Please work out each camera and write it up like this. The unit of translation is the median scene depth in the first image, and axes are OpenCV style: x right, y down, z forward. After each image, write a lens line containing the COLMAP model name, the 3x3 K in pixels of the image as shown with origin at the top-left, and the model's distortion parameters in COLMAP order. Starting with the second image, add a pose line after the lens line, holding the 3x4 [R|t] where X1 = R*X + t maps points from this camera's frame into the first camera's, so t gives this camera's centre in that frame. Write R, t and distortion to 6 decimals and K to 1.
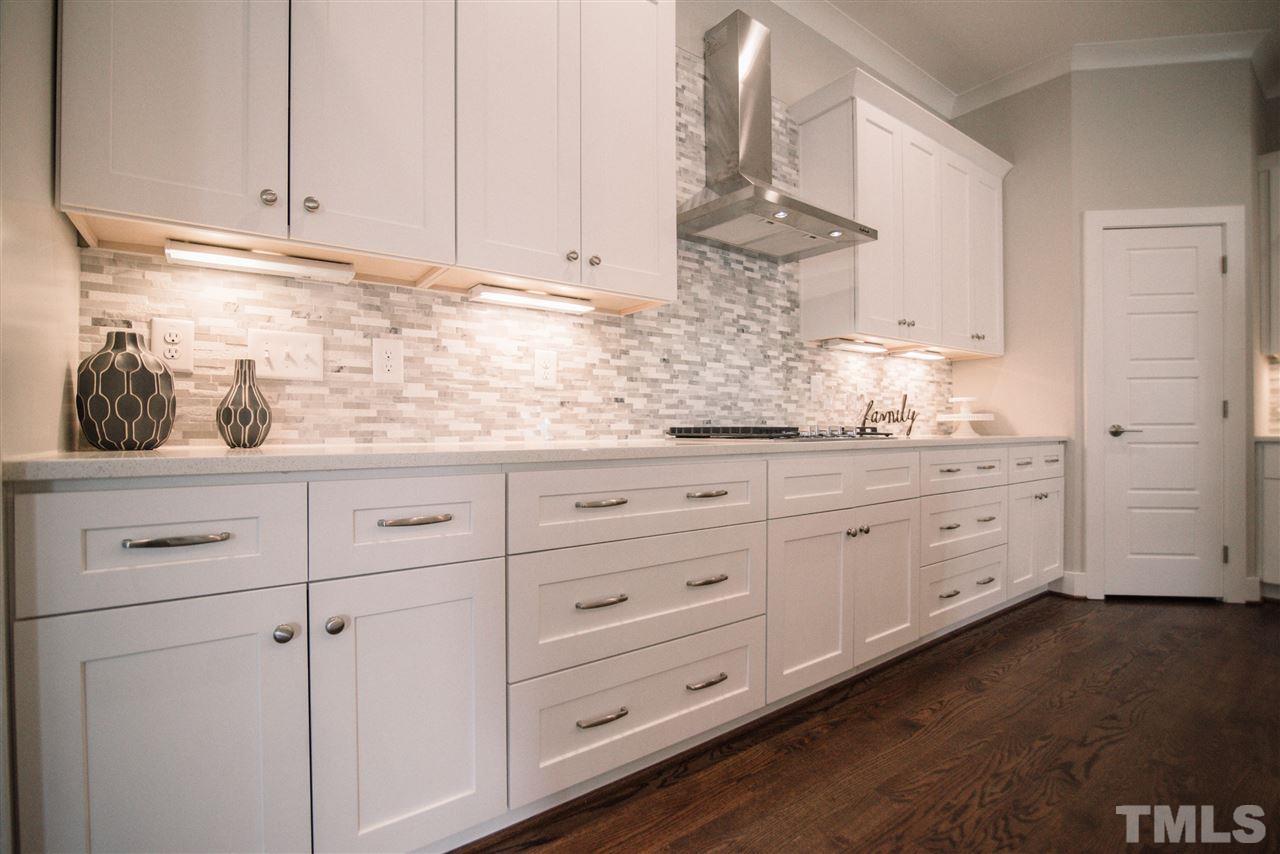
lens RADIAL K [[586.8, 0, 636.4], [0, 586.8, 432.8], [0, 0, 1]] dist [-0.021052, 0.001976]
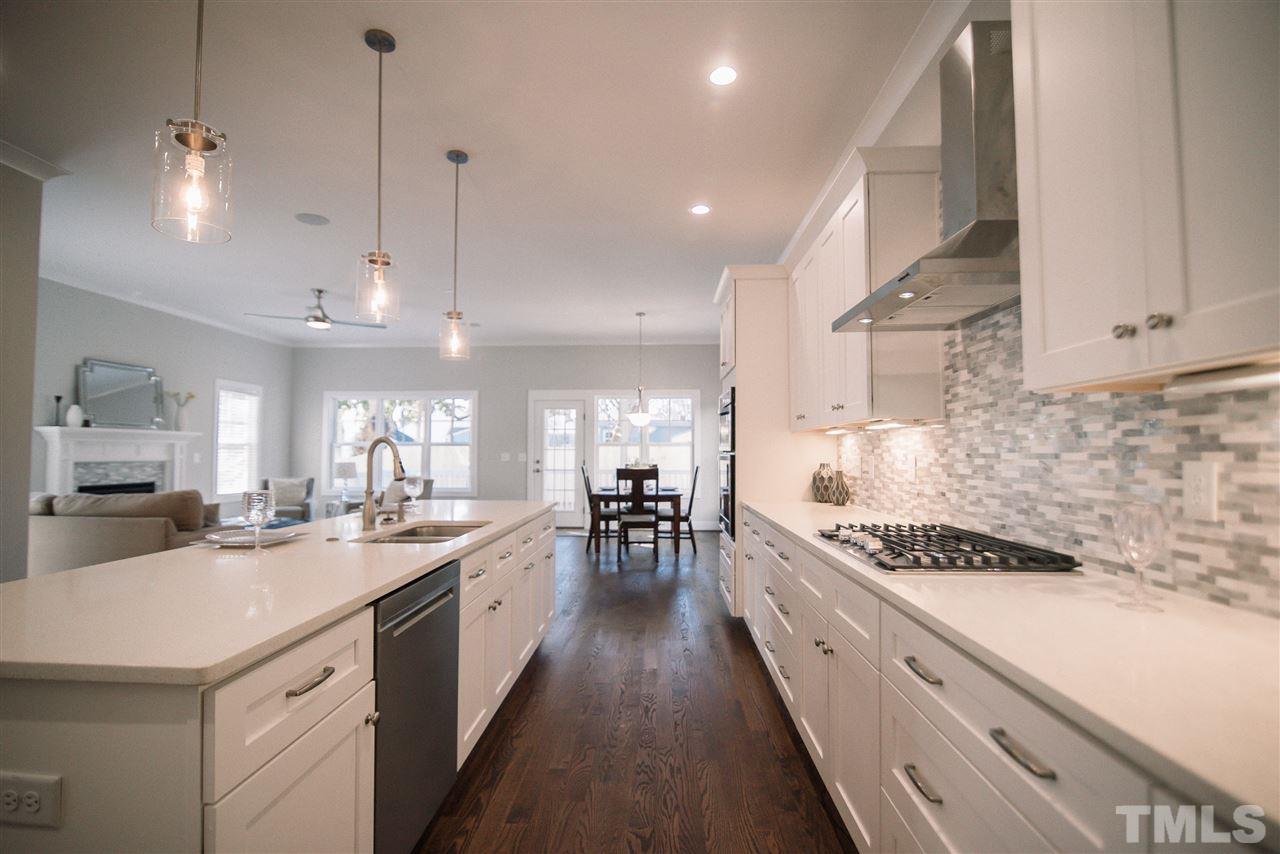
lens RADIAL K [[586.8, 0, 637.0], [0, 586.8, 429.6], [0, 0, 1]] dist [-0.021052, 0.001976]
pose [[-0.630199, -0.027394, -0.775950, 1.085884], [-0.002237, 0.999437, -0.033468, -0.126137], [0.776430, -0.019356, -0.629906, 1.126056]]
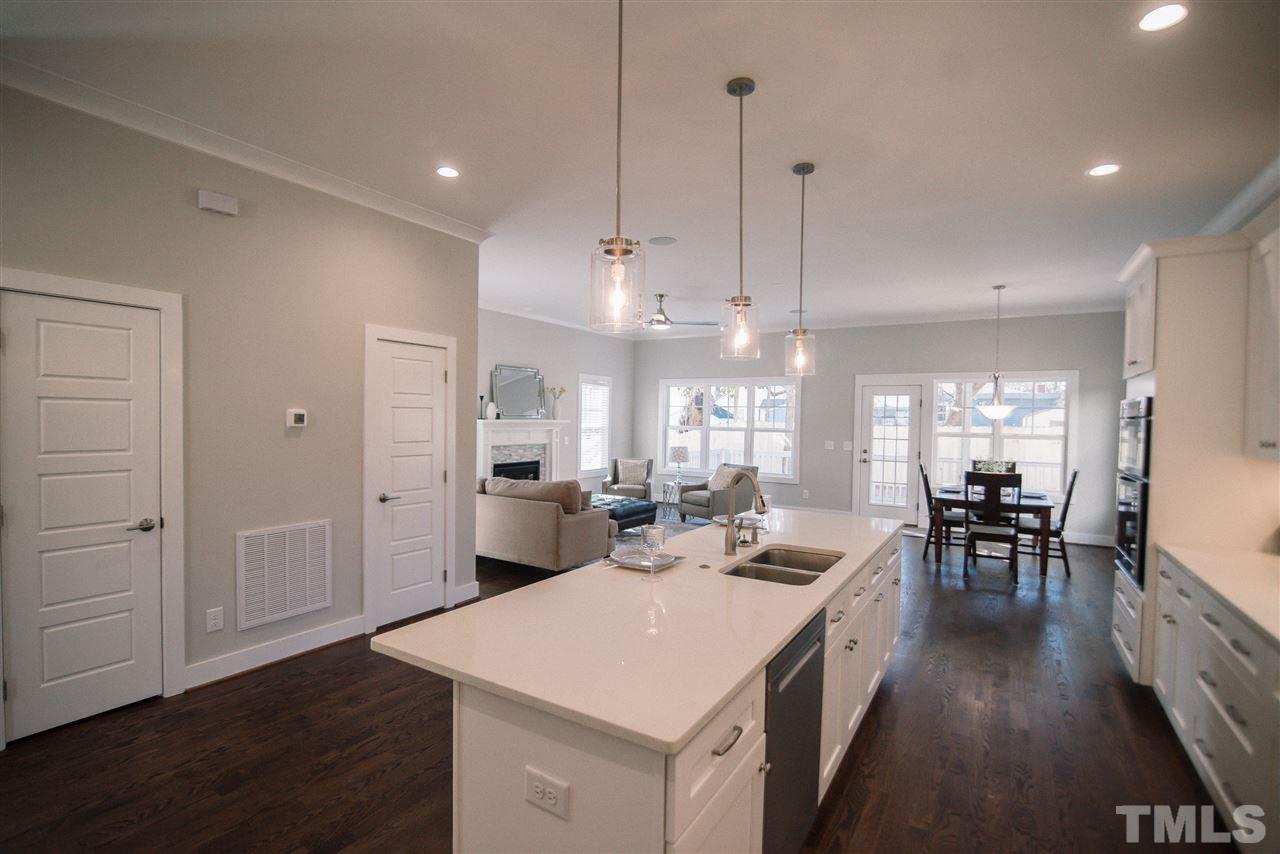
lens RADIAL K [[603.2, 0, 635.0], [0, 603.2, 429.1], [0, 0, 1]] dist [-0.016818, -0.000464]
pose [[-0.930026, -0.004695, -0.367463, 1.171882], [-0.014451, 0.999612, 0.023802, -0.244135], [0.367209, 0.027447, -0.929733, 1.103784]]
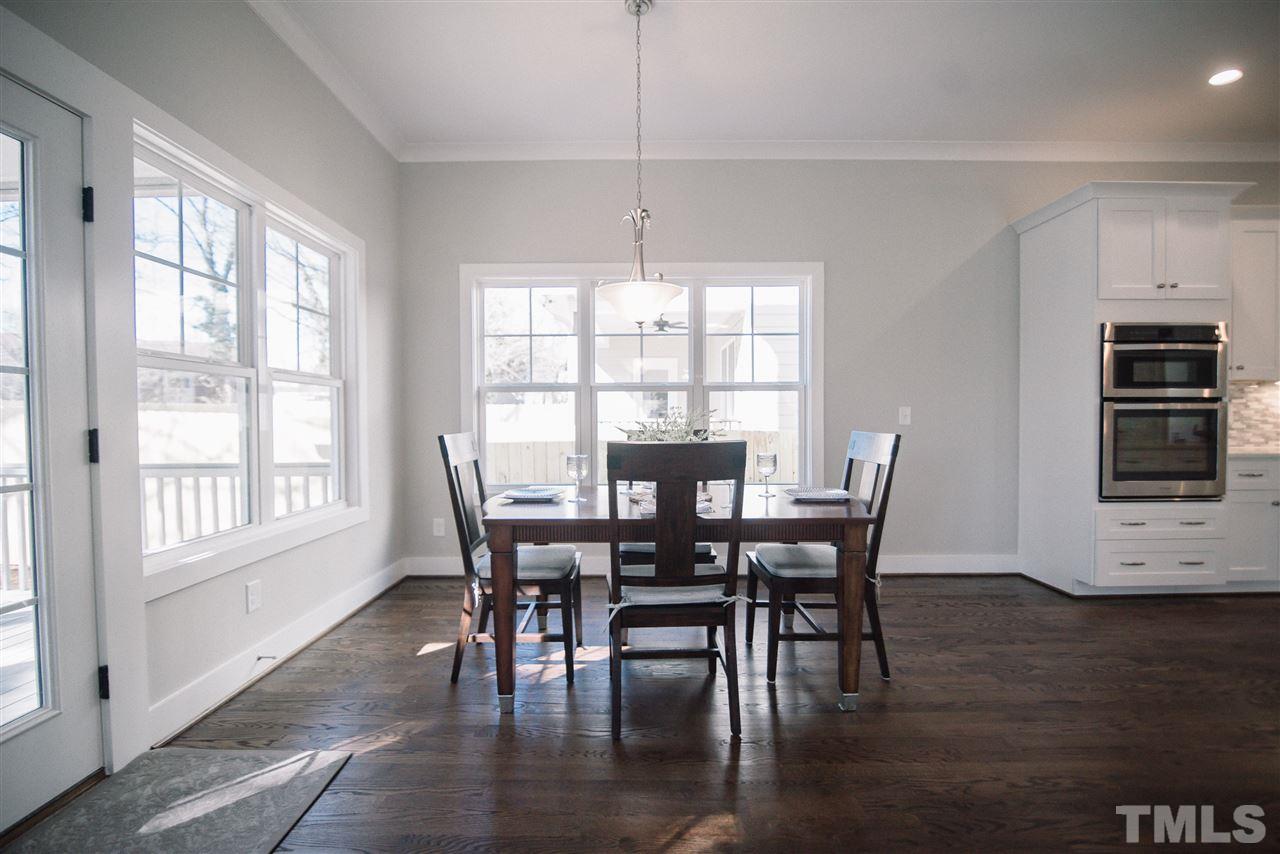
lens RADIAL K [[586.8, 0, 639.2], [0, 586.8, 430.3], [0, 0, 1]] dist [-0.021052, 0.001976]
pose [[0.800720, 0.012181, -0.598915, -0.664836], [-0.000958, 0.999818, 0.019055, -0.067059], [0.599038, -0.014684, 0.800586, -1.679518]]
